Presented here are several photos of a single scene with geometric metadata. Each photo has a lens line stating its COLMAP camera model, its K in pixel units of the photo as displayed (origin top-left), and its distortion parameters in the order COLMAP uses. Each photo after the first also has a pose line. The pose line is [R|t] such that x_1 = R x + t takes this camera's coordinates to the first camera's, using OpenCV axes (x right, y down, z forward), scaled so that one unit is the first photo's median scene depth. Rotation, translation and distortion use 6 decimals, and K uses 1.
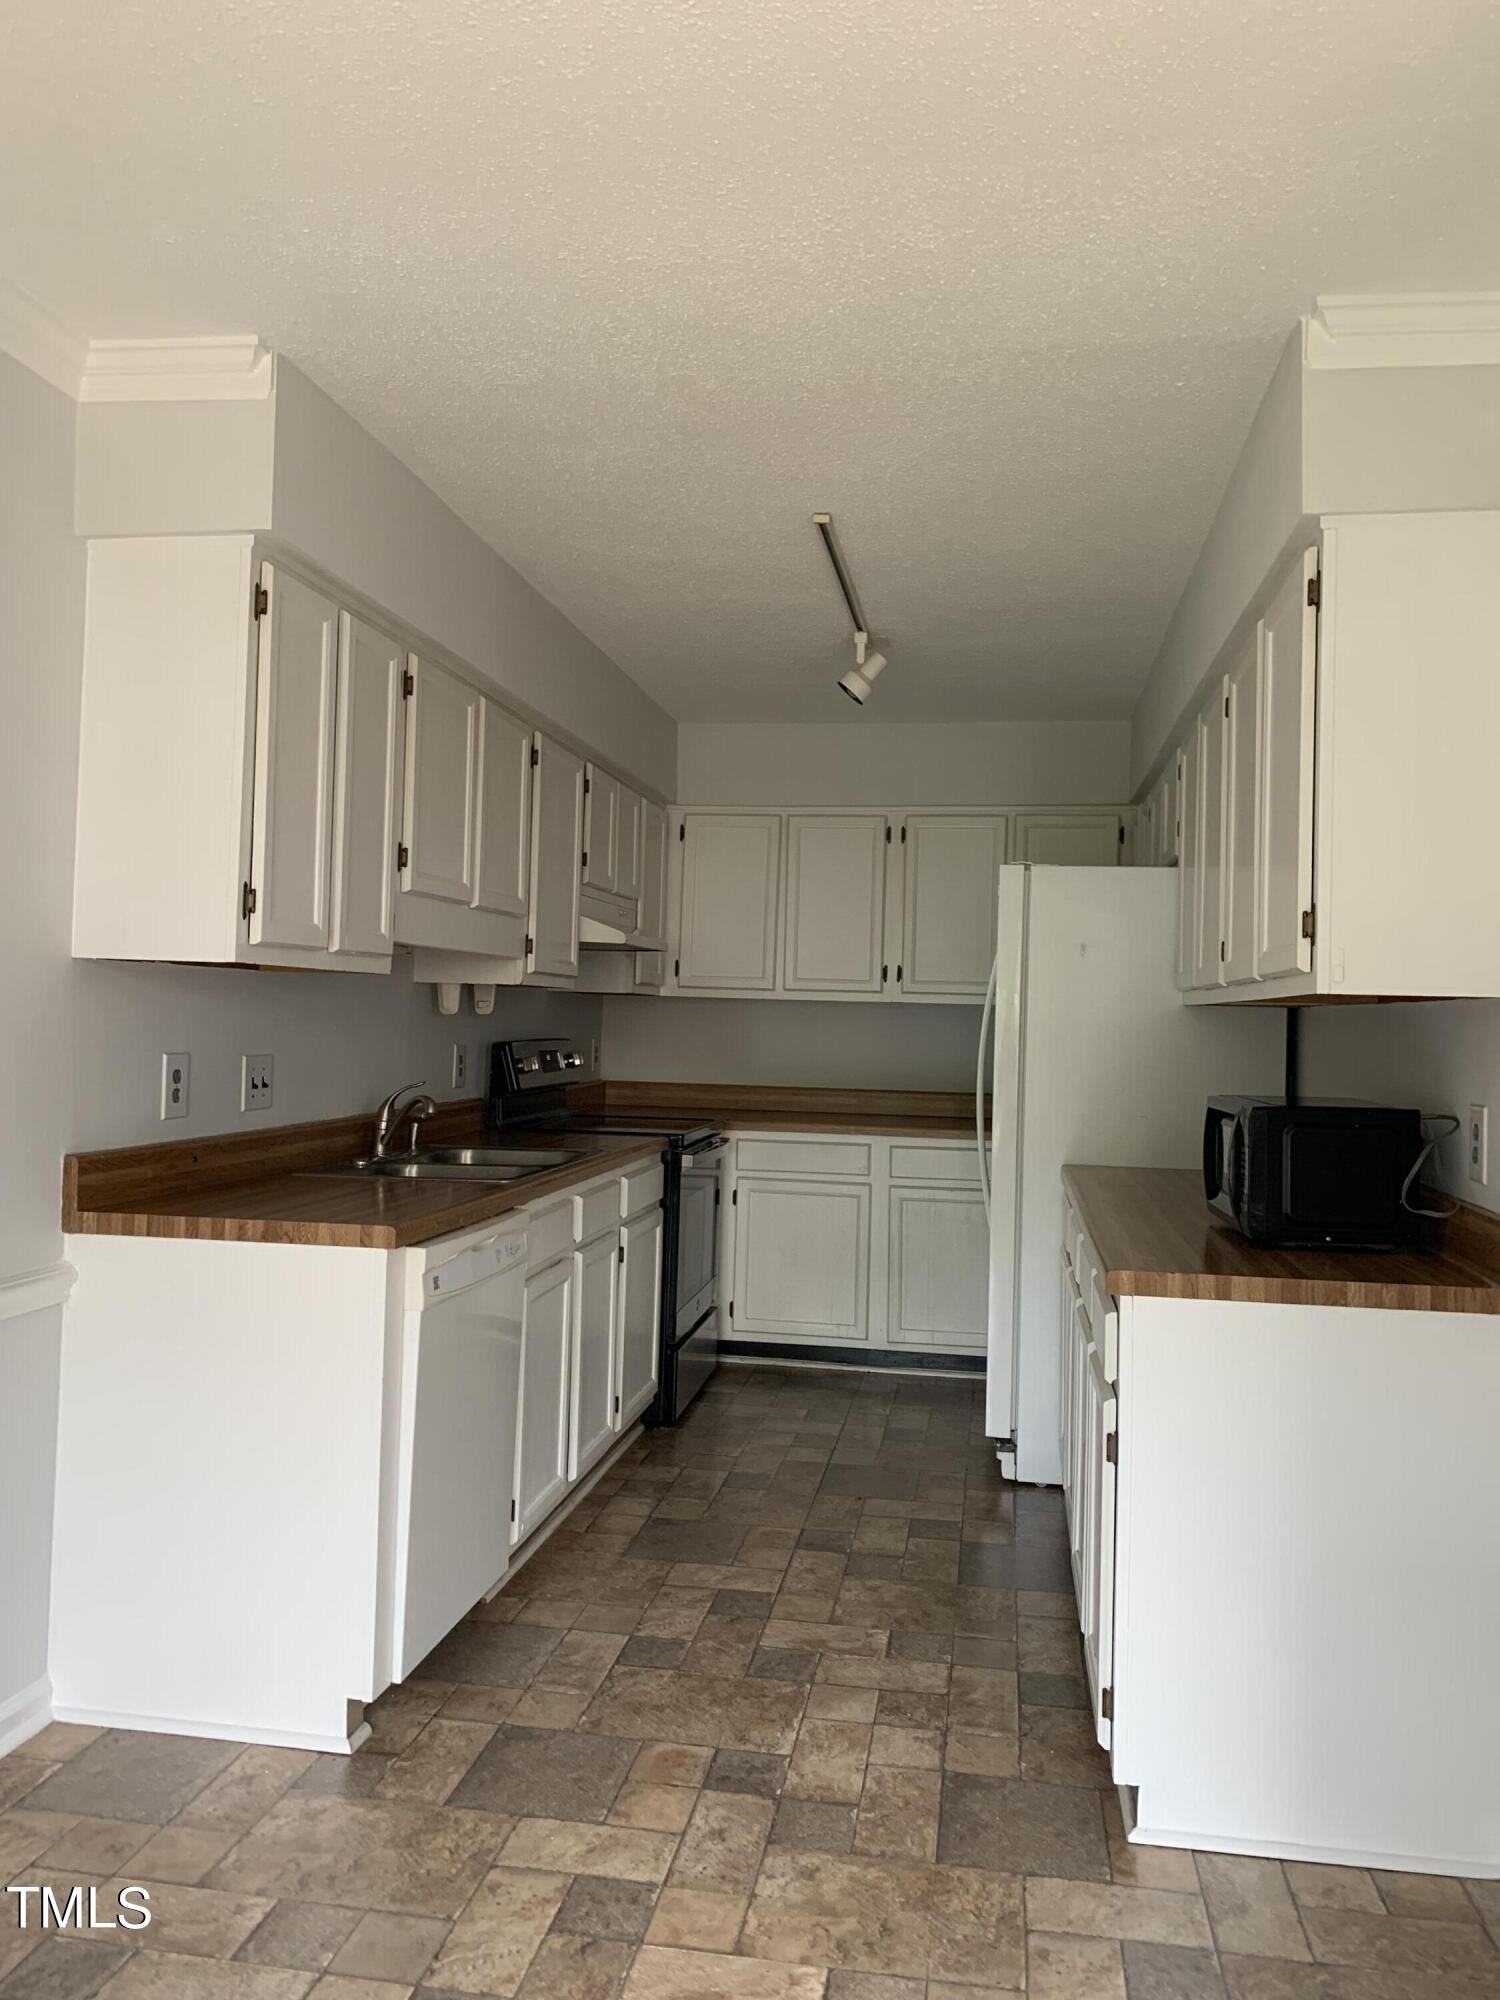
lens RADIAL K [[1535.2, 0, 754.6], [0, 1535.2, 1001.8], [0, 0, 1]] dist [0.029432, -0.032463]
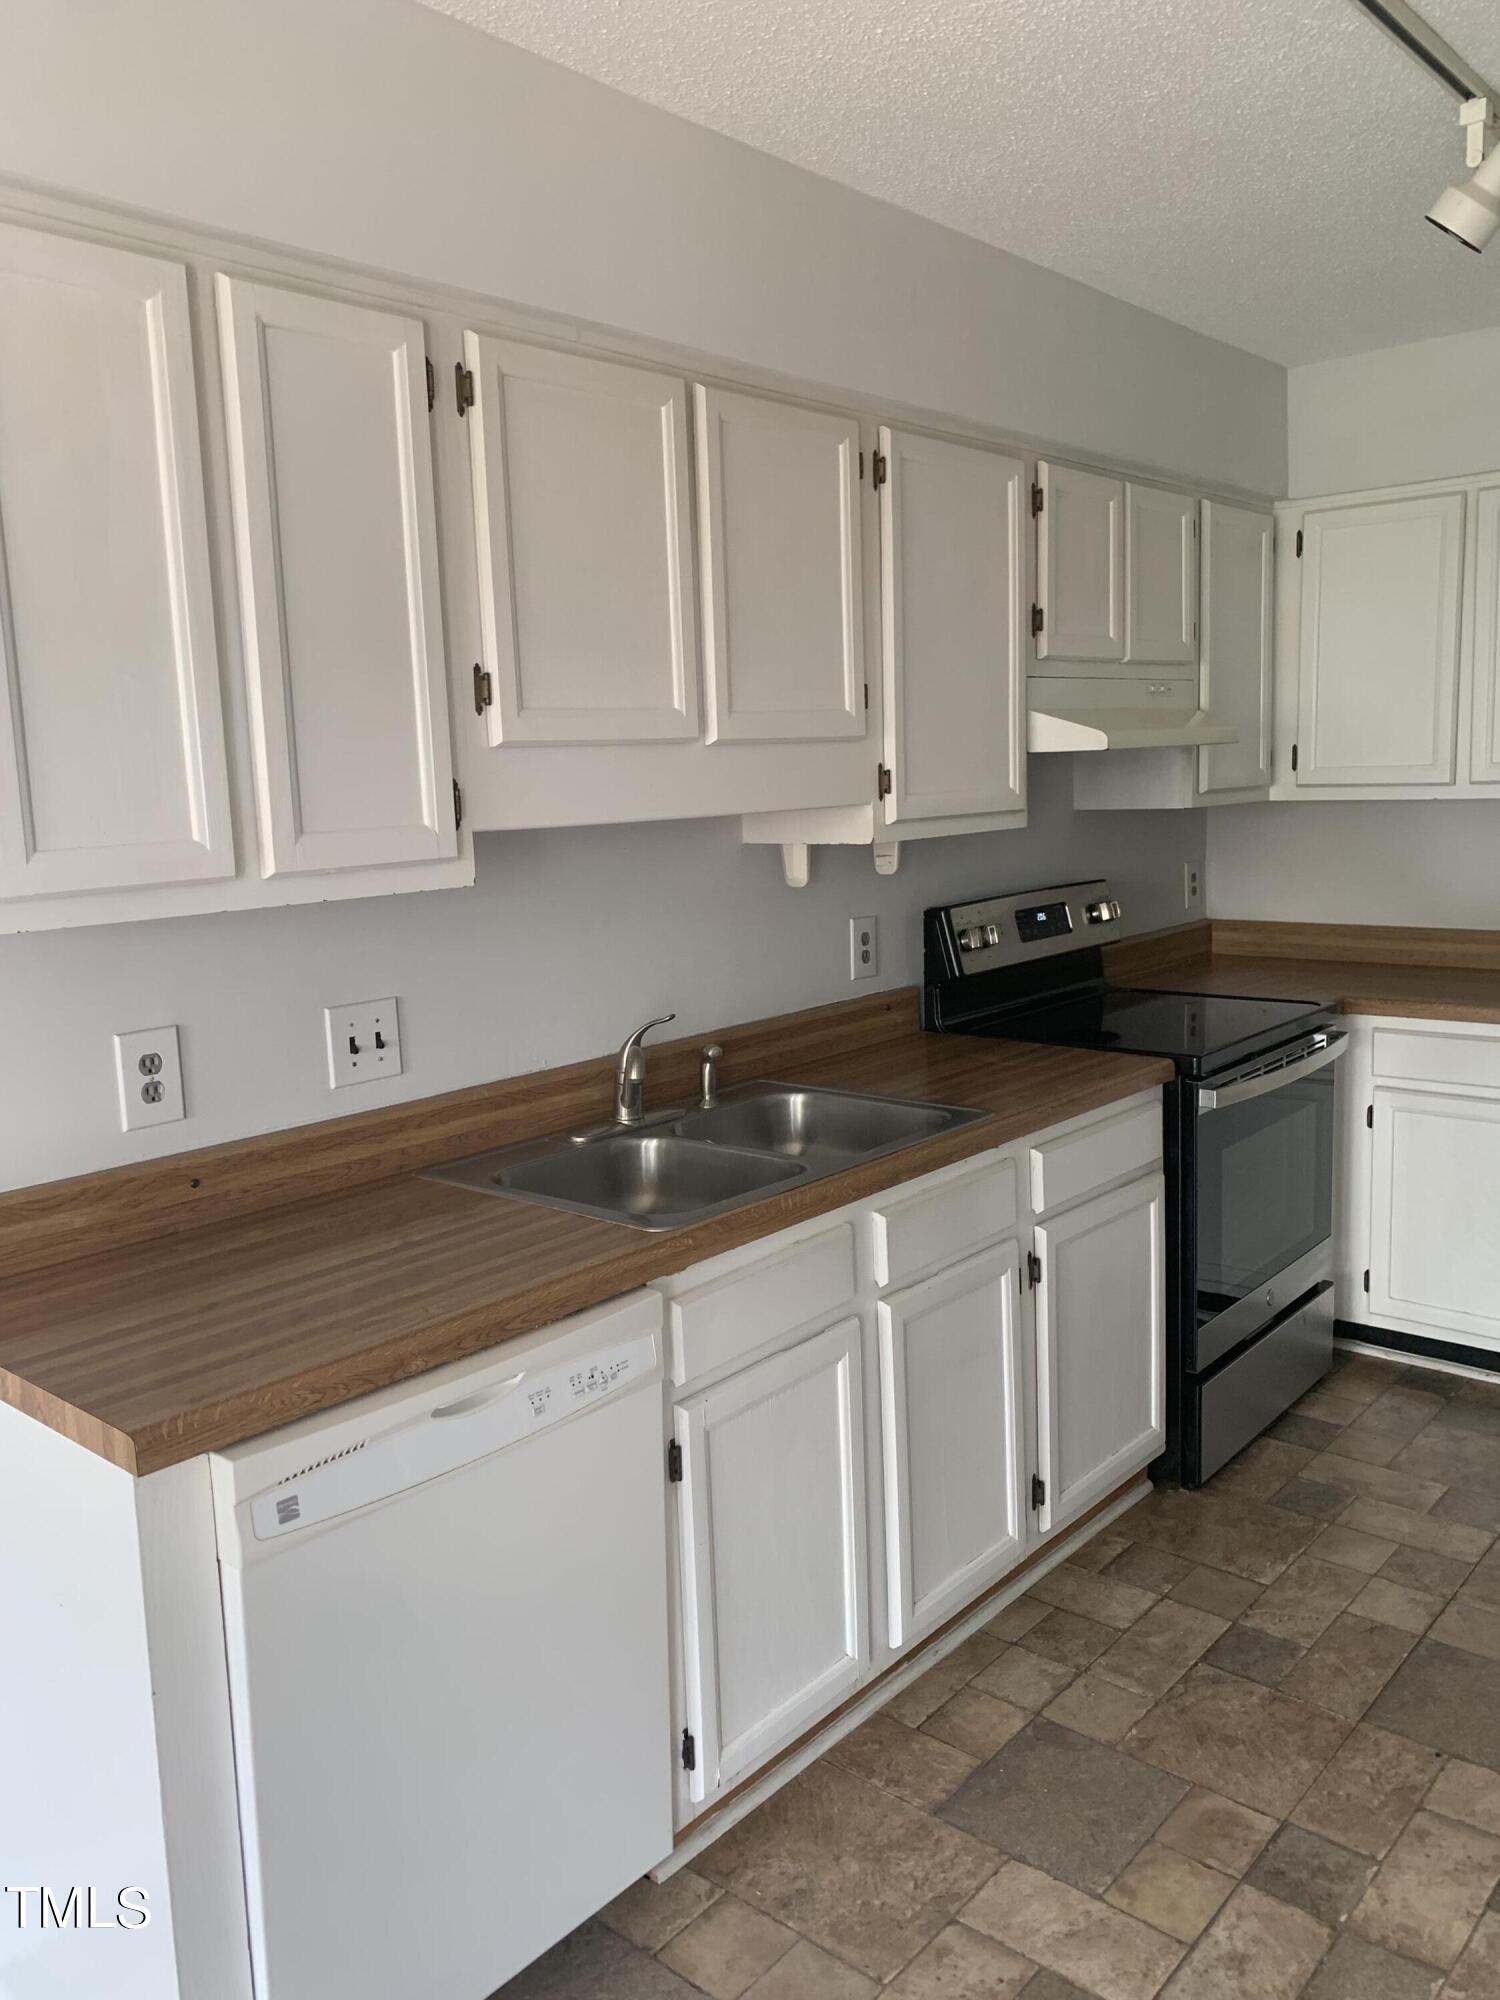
lens RADIAL K [[1535.2, 0, 741.5], [0, 1535.2, 987.3], [0, 0, 1]] dist [0.029432, -0.032463]
pose [[0.844197, 0.020720, -0.535632, 0.139173], [0.064658, 0.988020, 0.140126, -0.043237], [0.532119, -0.152927, 0.832744, 0.411952]]
